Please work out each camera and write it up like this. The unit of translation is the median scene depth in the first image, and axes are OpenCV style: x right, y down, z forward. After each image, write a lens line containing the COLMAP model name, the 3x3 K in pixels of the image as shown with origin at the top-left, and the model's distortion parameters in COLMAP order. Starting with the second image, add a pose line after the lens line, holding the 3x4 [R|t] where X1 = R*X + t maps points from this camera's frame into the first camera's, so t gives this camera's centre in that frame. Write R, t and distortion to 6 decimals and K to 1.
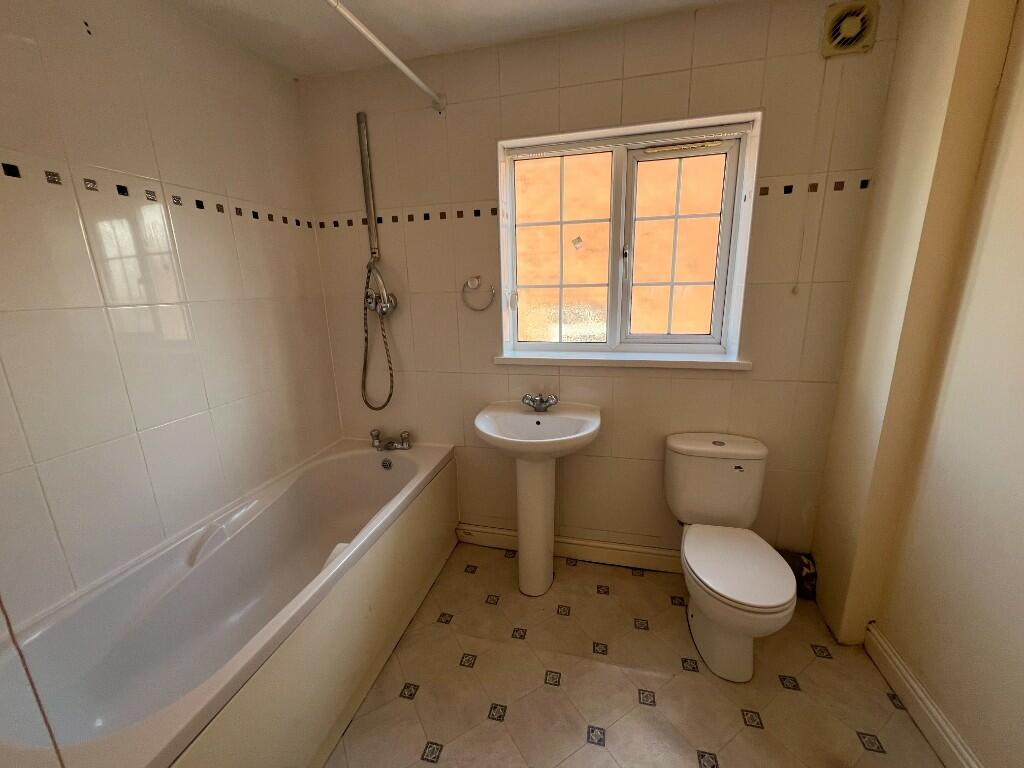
lens RADIAL K [[409.6, 0, 512.1], [0, 409.6, 382.7], [0, 0, 1]] dist [0.000456, -0.000087]
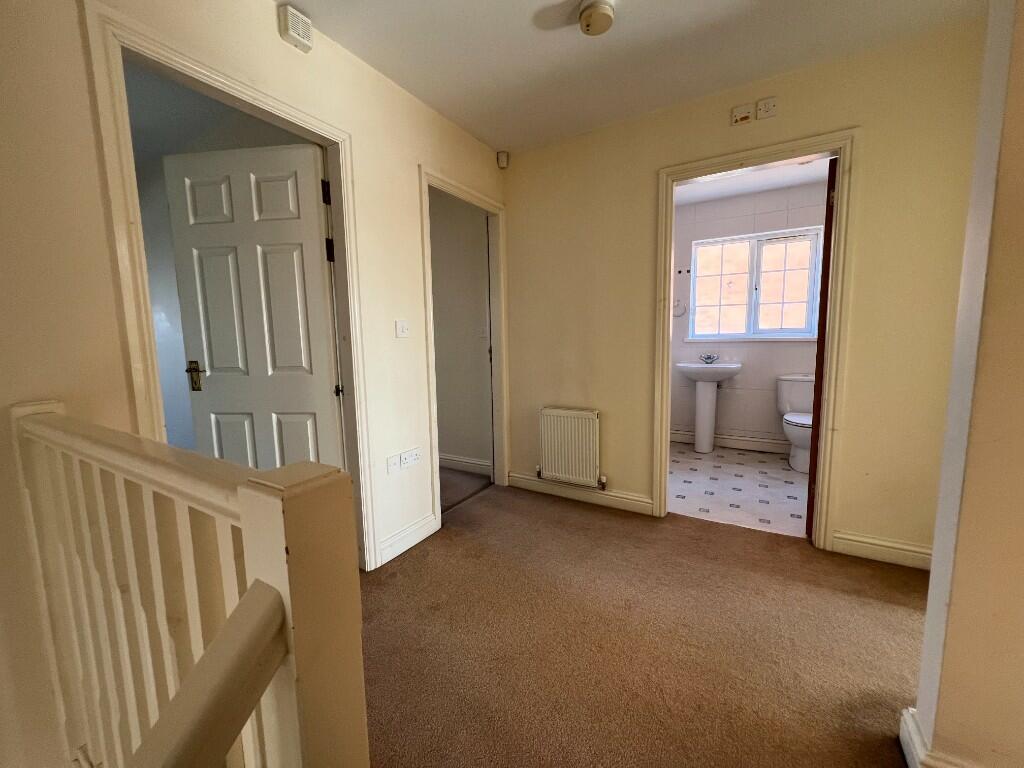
lens RADIAL K [[409.6, 0, 509.0], [0, 409.6, 387.3], [0, 0, 1]] dist [0.000456, -0.000087]
pose [[0.958008, 0.034104, -0.284707, -0.311750], [-0.059621, 0.994893, -0.081443, 0.427311], [0.280475, 0.094998, 0.955149, -1.276473]]
